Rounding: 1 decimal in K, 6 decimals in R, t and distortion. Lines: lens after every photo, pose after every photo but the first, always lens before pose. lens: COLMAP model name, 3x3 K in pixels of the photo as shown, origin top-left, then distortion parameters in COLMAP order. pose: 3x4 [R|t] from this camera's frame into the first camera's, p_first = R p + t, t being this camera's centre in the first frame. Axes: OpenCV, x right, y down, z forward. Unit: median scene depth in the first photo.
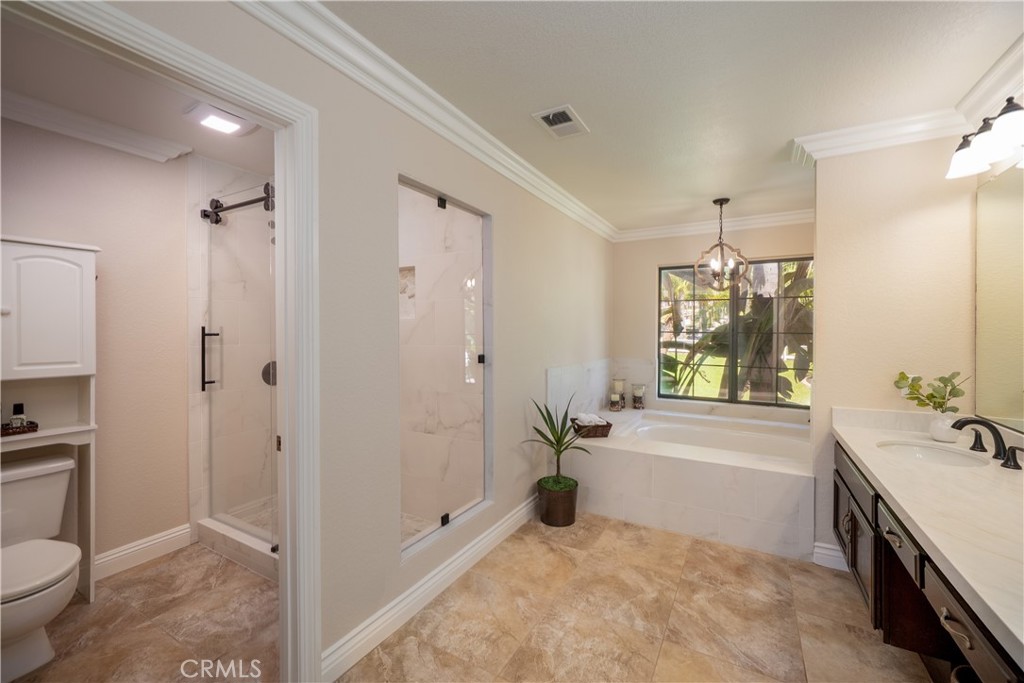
lens RADIAL K [[401.5, 0, 512.7], [0, 401.5, 337.7], [0, 0, 1]] dist [-0.002172, -0.001189]
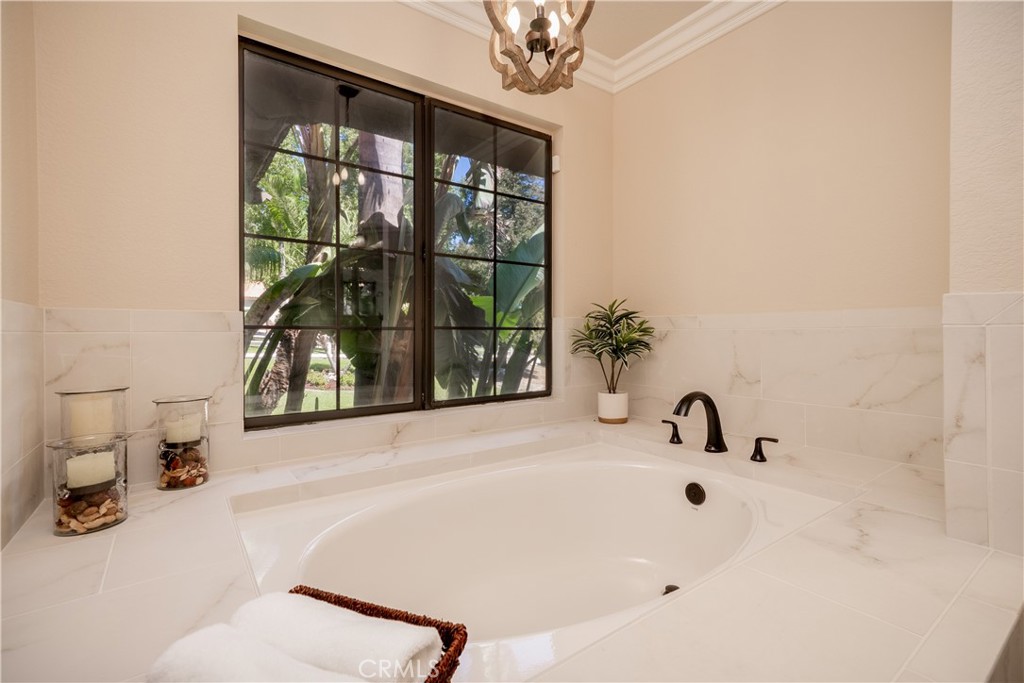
lens RADIAL K [[467.4, 0, 513.5], [0, 467.4, 335.5], [0, 0, 1]] dist [0.002763, -0.000043]
pose [[0.413824, -0.011137, 0.910289, 0.222441], [0.025488, 0.999675, 0.000644, 0.156648], [-0.910000, 0.022935, 0.413973, 1.315426]]
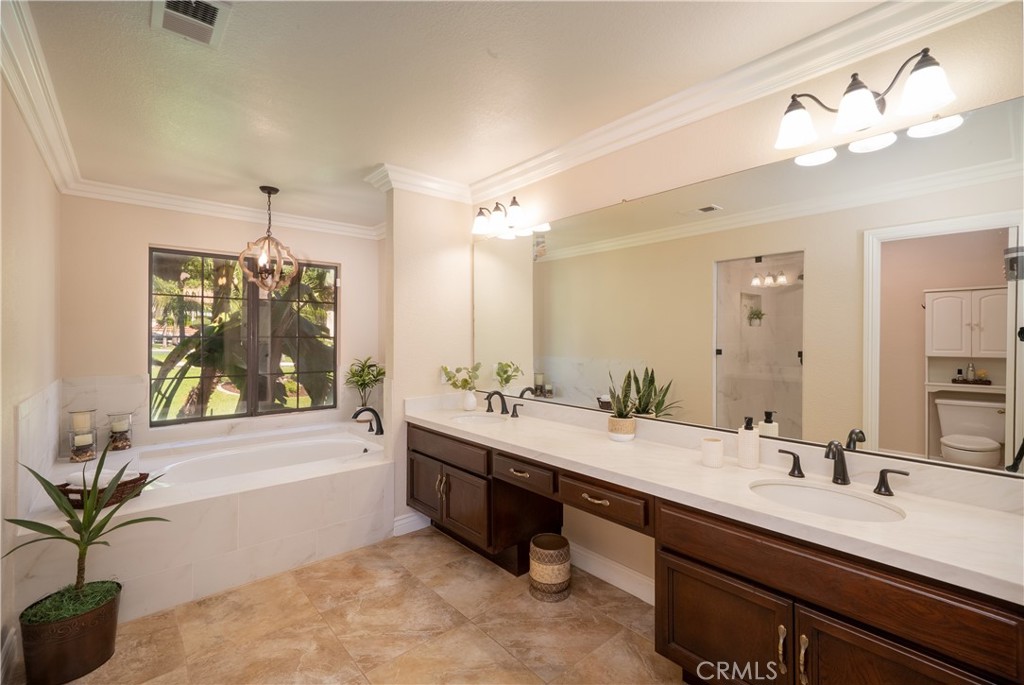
lens RADIAL K [[447.3, 0, 503.5], [0, 447.3, 339.9], [0, 0, 1]] dist [0.001158, 0.000900]
pose [[0.350729, -0.009383, 0.936430, -0.342103], [0.014814, 0.999880, 0.004470, -0.005041], [-0.936360, 0.012304, 0.350826, 0.247296]]
